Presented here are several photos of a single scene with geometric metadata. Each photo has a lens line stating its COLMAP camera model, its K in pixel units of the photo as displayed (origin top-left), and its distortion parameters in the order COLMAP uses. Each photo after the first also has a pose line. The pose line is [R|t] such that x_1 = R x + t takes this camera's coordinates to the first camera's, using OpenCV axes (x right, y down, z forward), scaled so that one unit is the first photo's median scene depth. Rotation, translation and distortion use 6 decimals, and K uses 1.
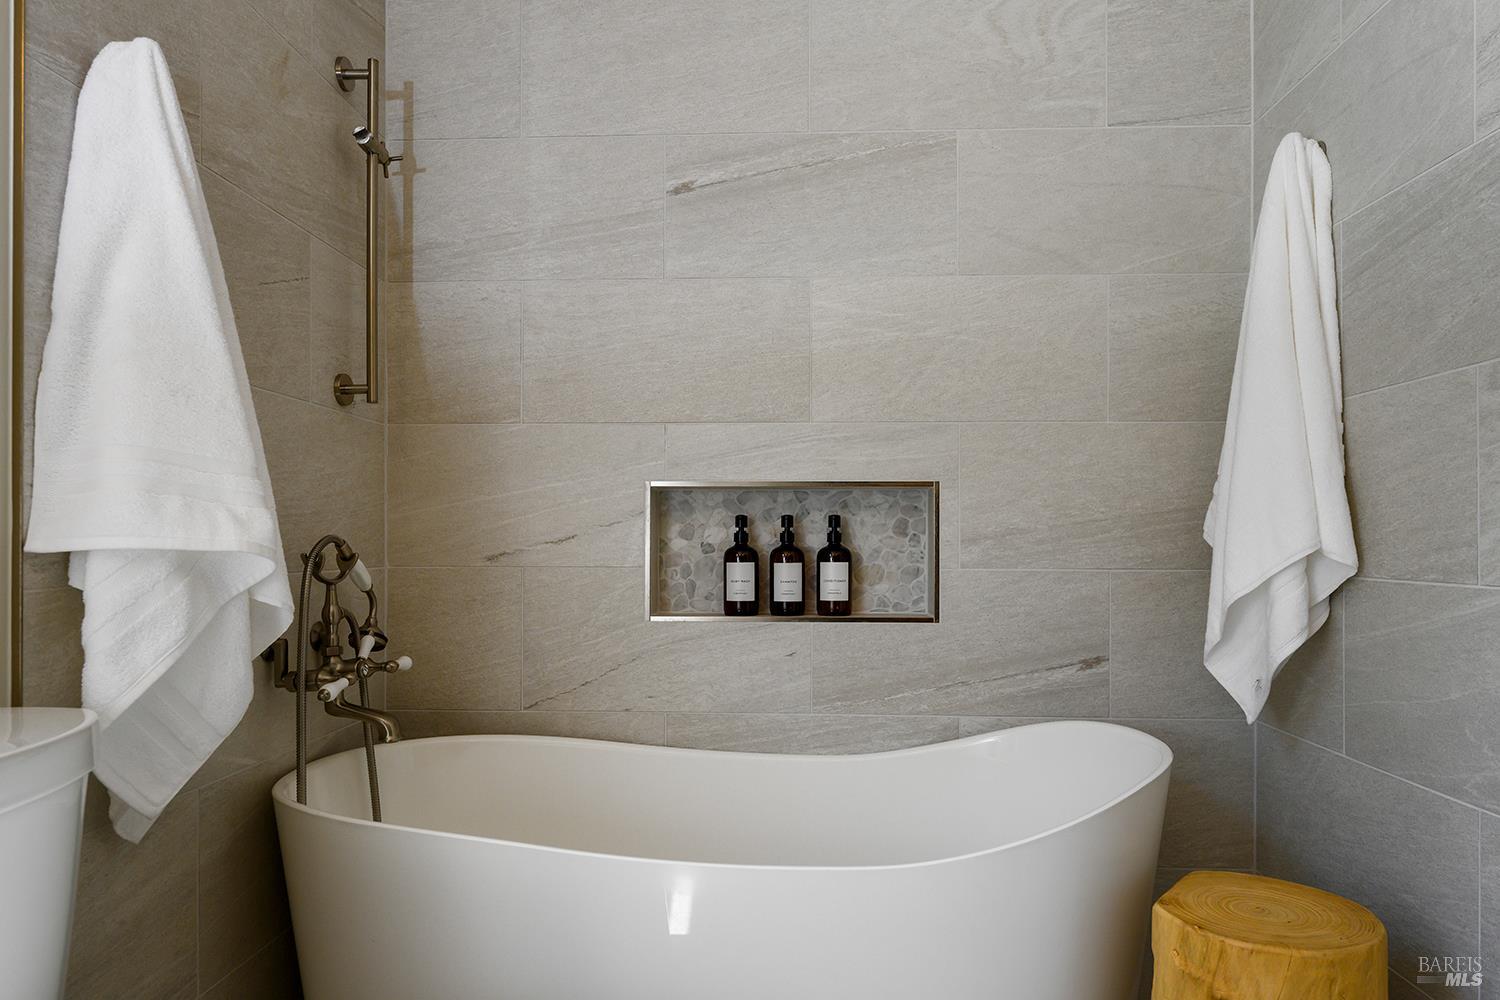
lens RADIAL K [[915.1, 0, 753.2], [0, 915.1, 536.6], [0, 0, 1]] dist [-0.002005, -0.001409]
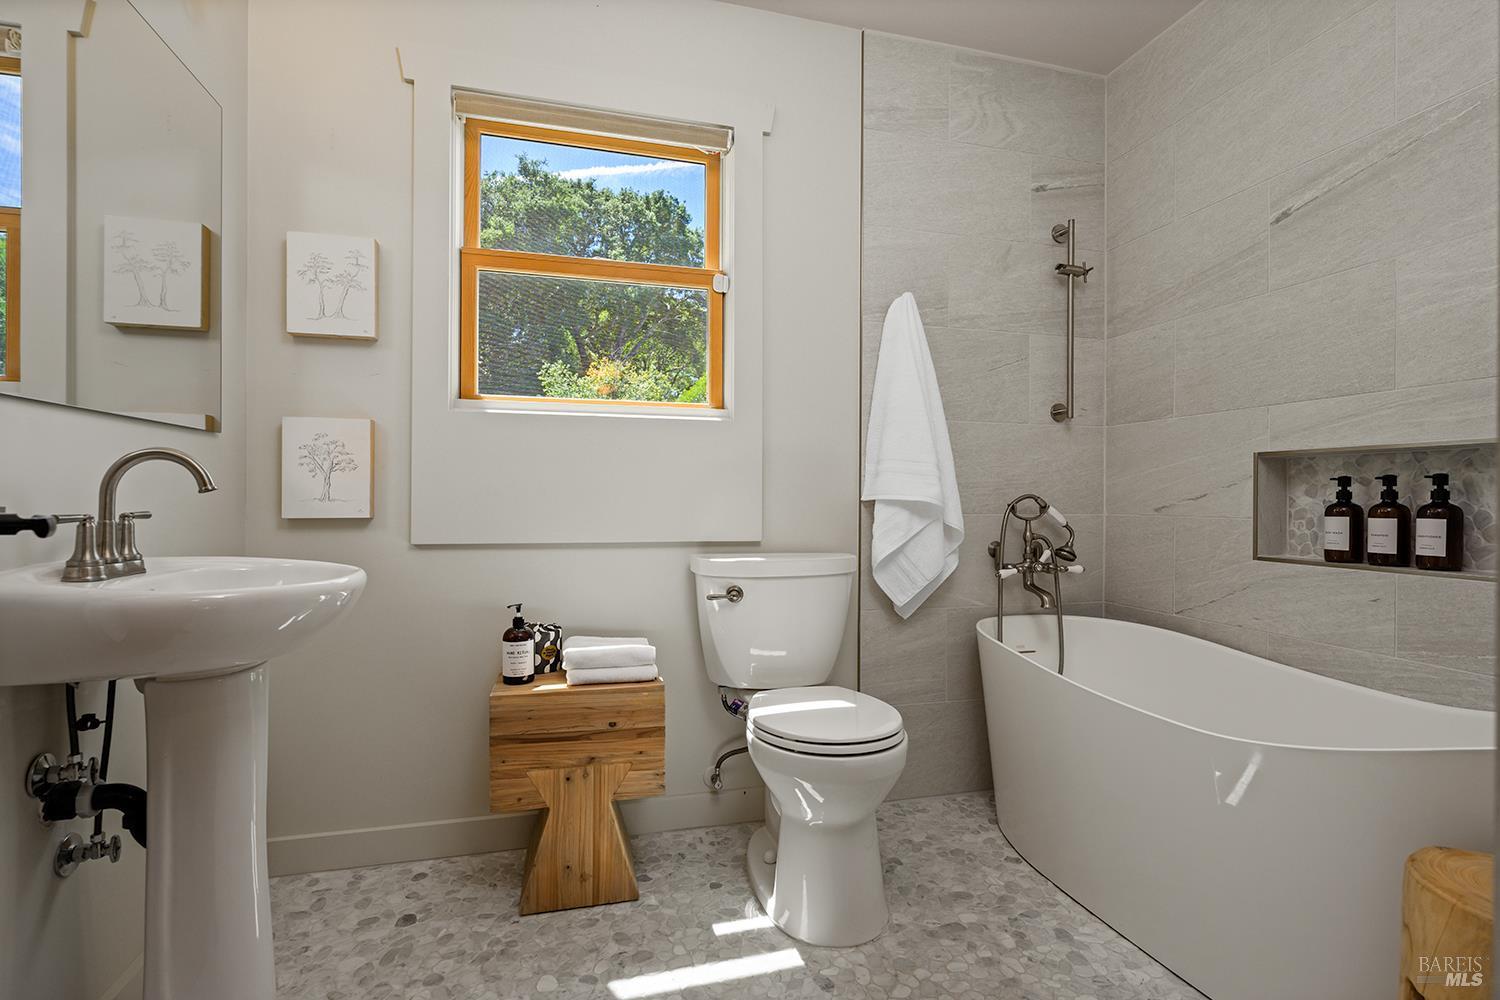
lens RADIAL K [[728.0, 0, 750.0], [0, 728.0, 500.0], [0, 0, 1]] dist [0.000092, 0.000205]
pose [[0.297035, 0.003259, -0.954861, 0.659072], [-0.001635, 0.999994, 0.002904, 0.005321], [0.954865, 0.000699, 0.297039, 0.009558]]
